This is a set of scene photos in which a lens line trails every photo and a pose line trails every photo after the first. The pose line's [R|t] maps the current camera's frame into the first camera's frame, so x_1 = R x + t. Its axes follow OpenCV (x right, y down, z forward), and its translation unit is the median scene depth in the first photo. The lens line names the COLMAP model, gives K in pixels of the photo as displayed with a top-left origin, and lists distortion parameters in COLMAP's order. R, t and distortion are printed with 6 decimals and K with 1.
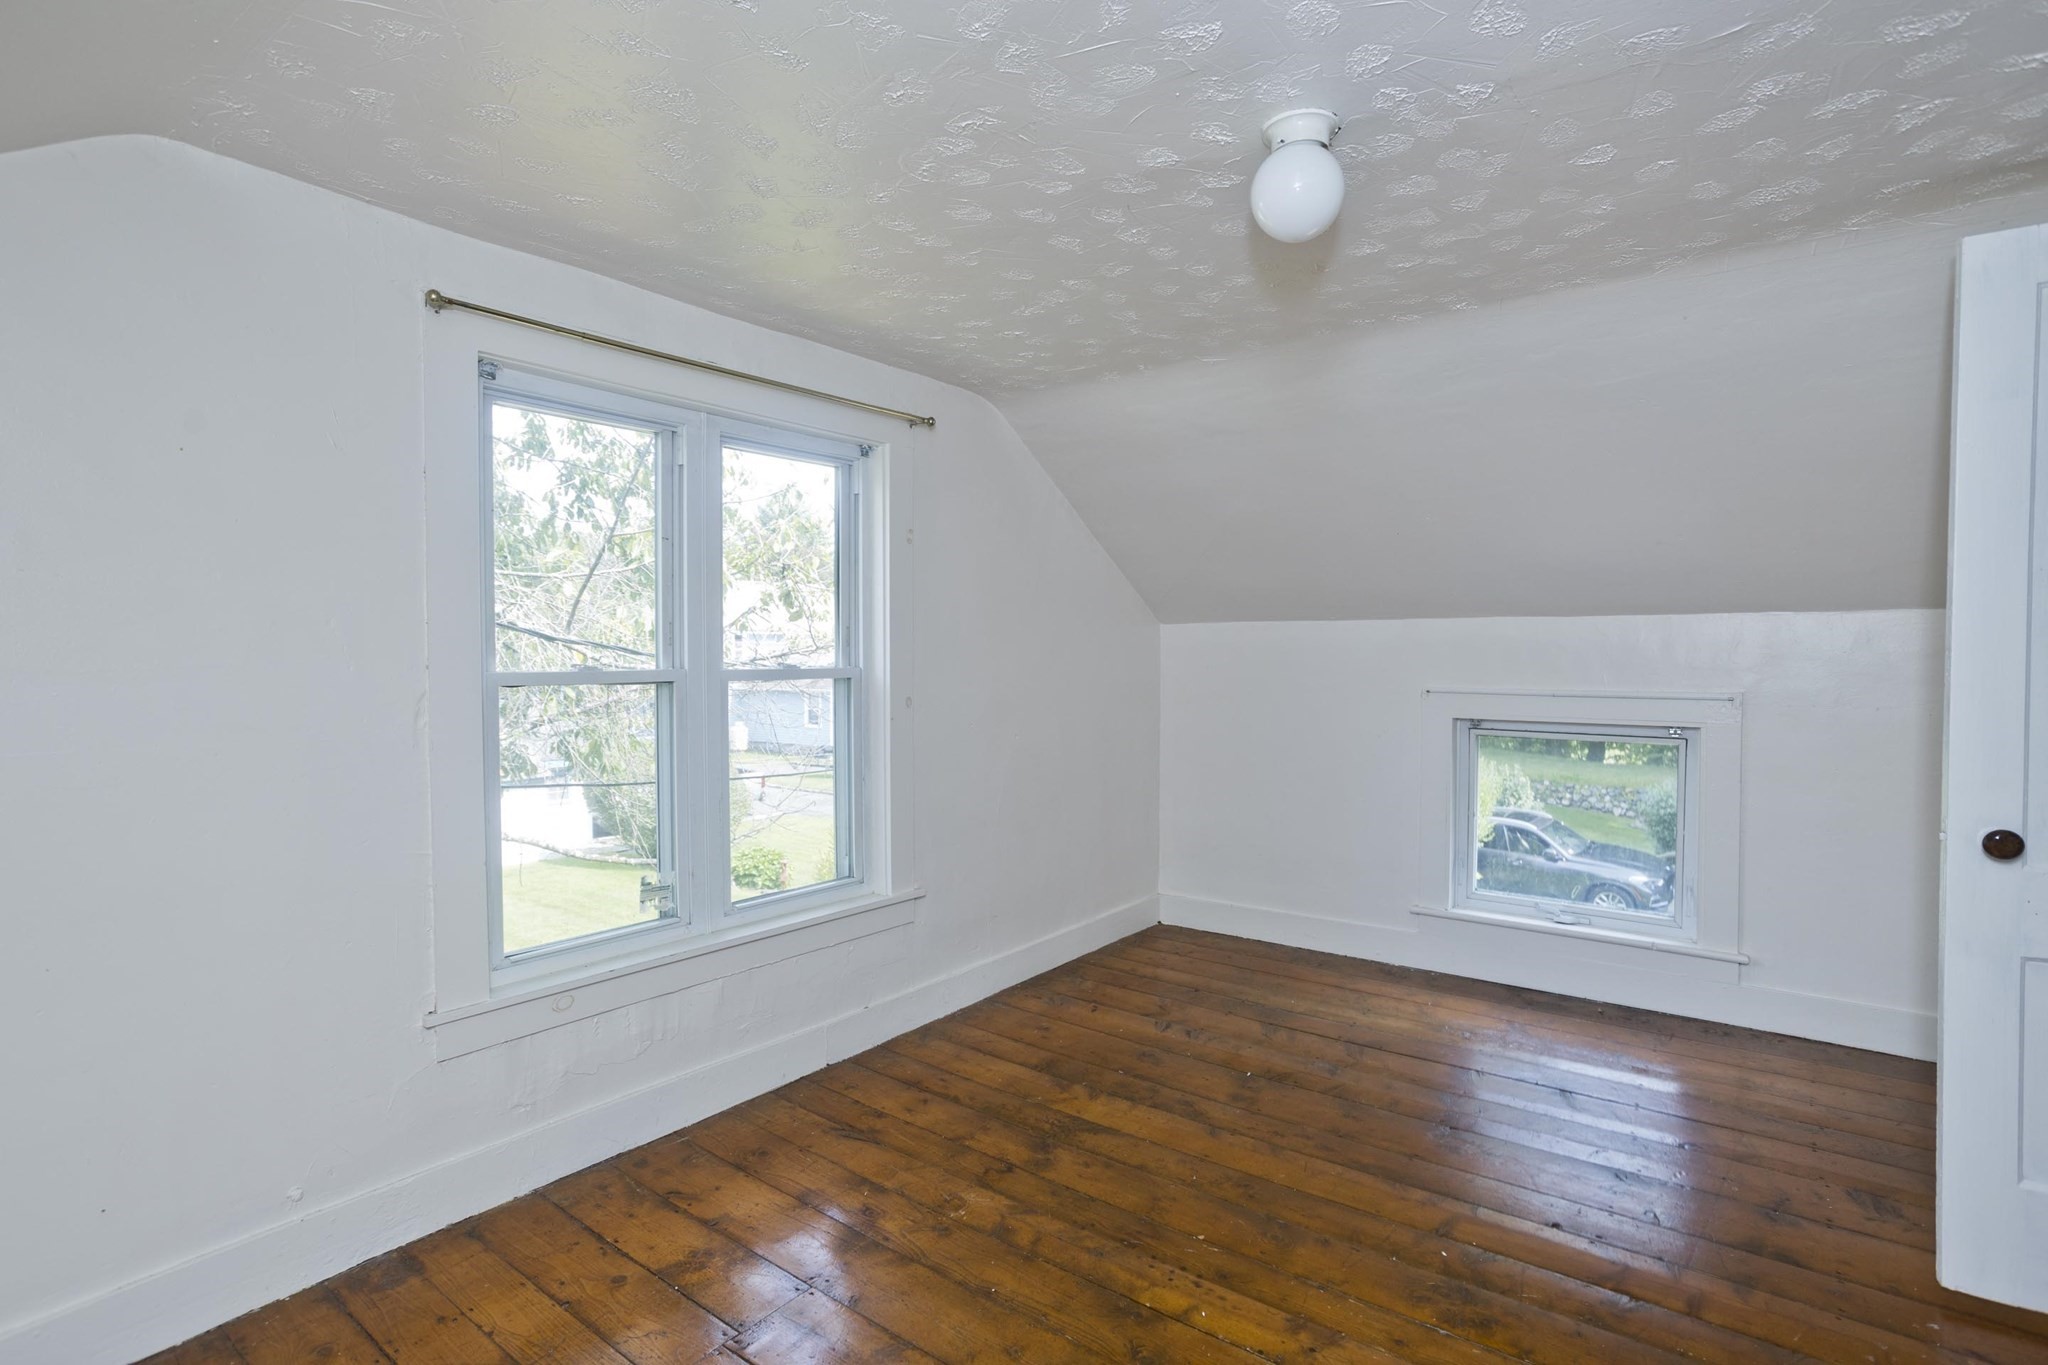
lens RADIAL K [[985.3, 0, 1028.5], [0, 985.3, 670.7], [0, 0, 1]] dist [-0.054261, 0.028057]
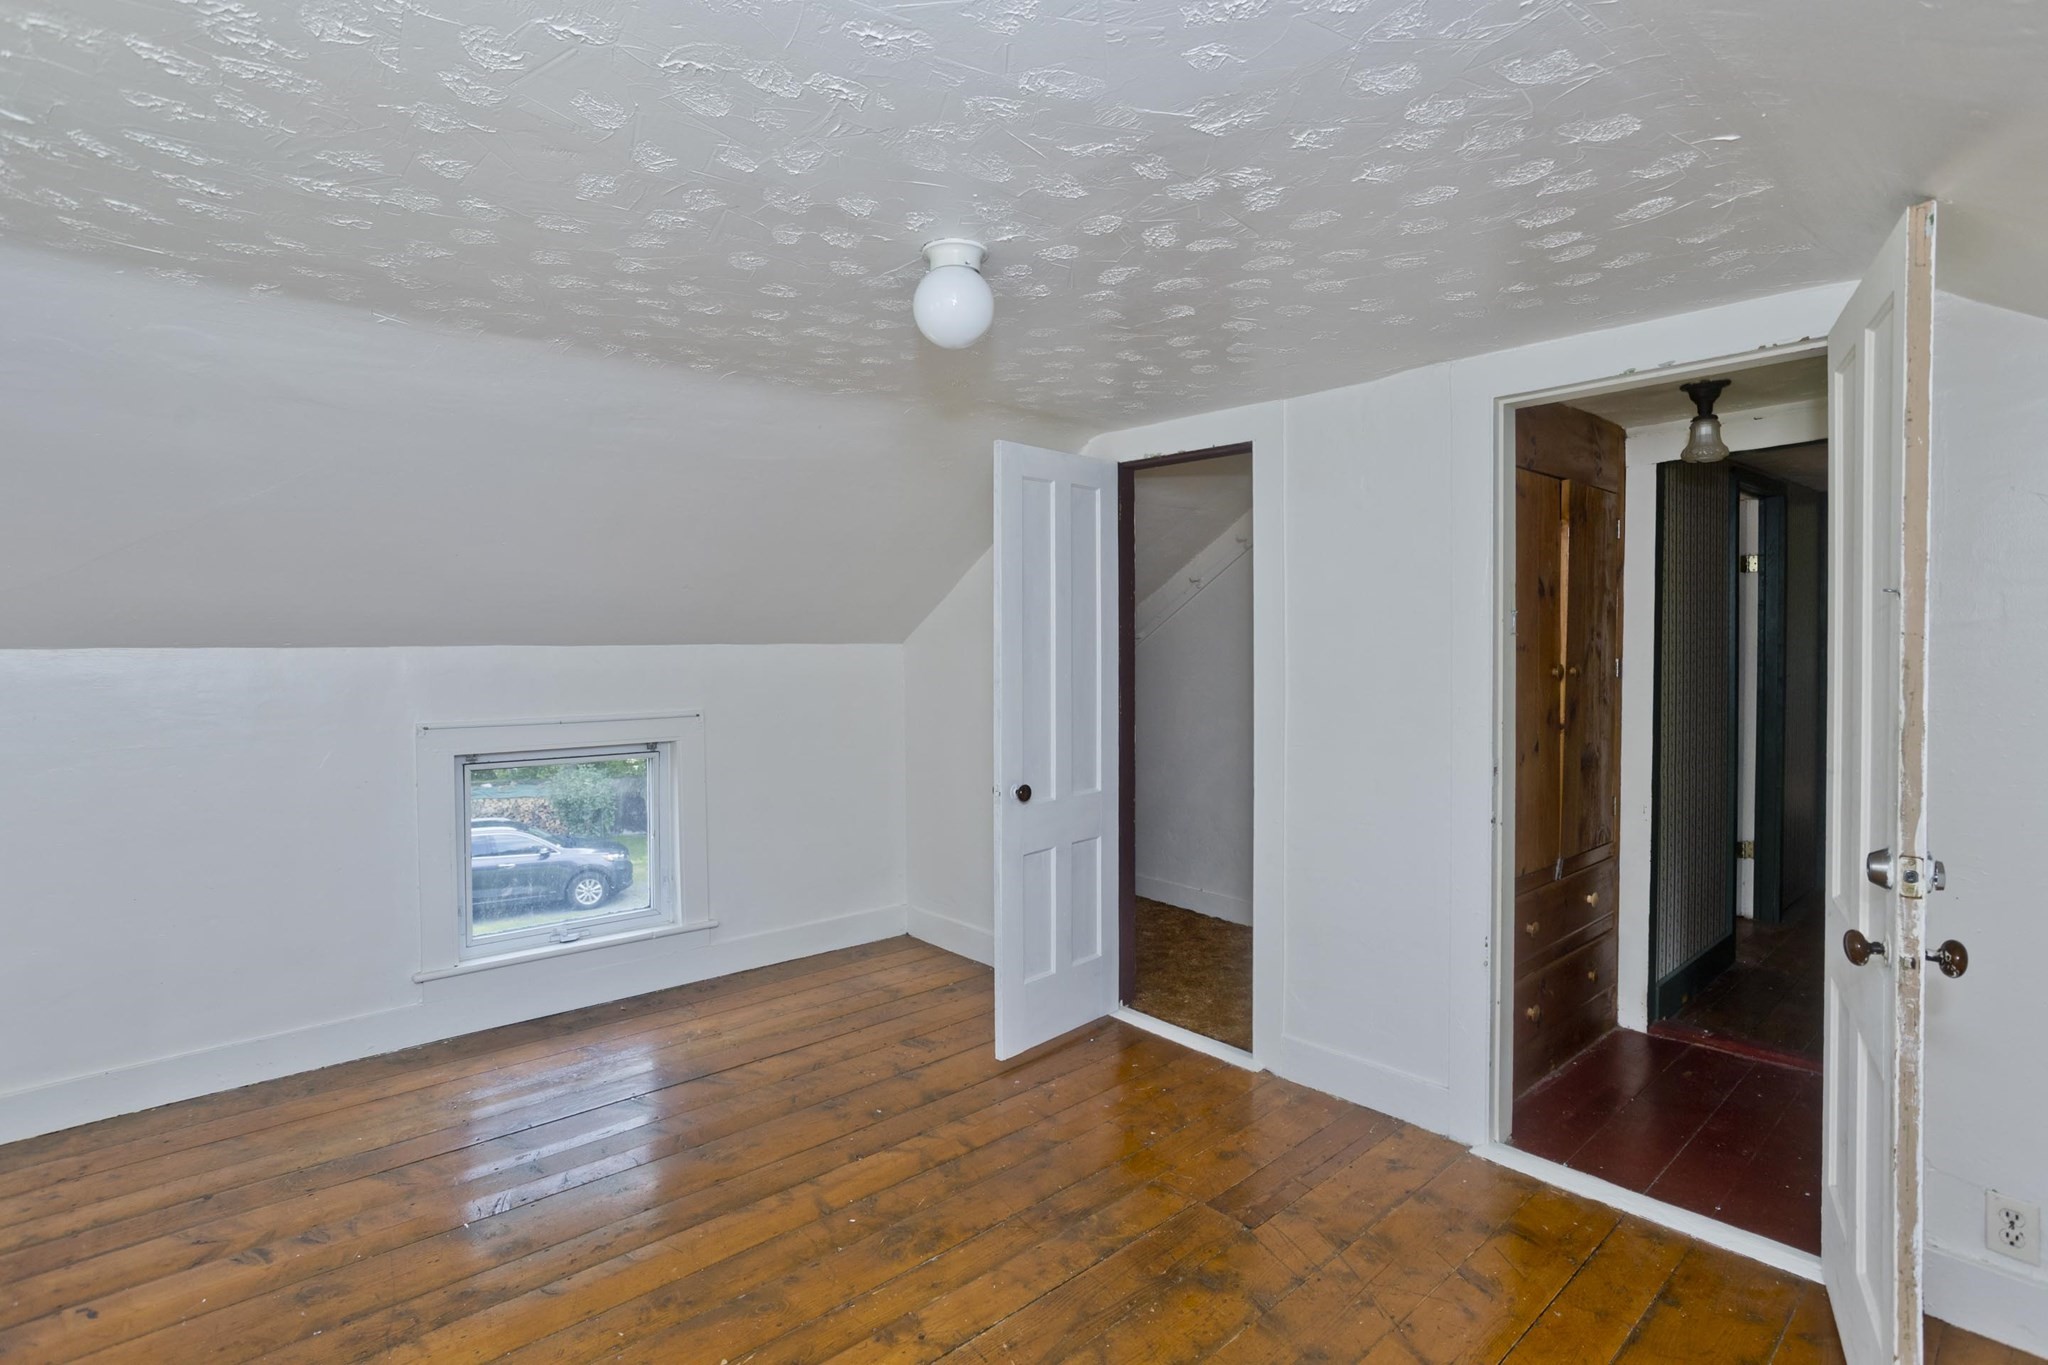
lens RADIAL K [[984.7, 0, 1022.7], [0, 984.7, 655.2], [0, 0, 1]] dist [-0.040610, 0.018939]
pose [[0.209718, -0.011236, 0.977697, -0.421275], [0.024451, 0.999682, 0.006244, -0.046636], [-0.977456, 0.022596, 0.209926, 0.349861]]
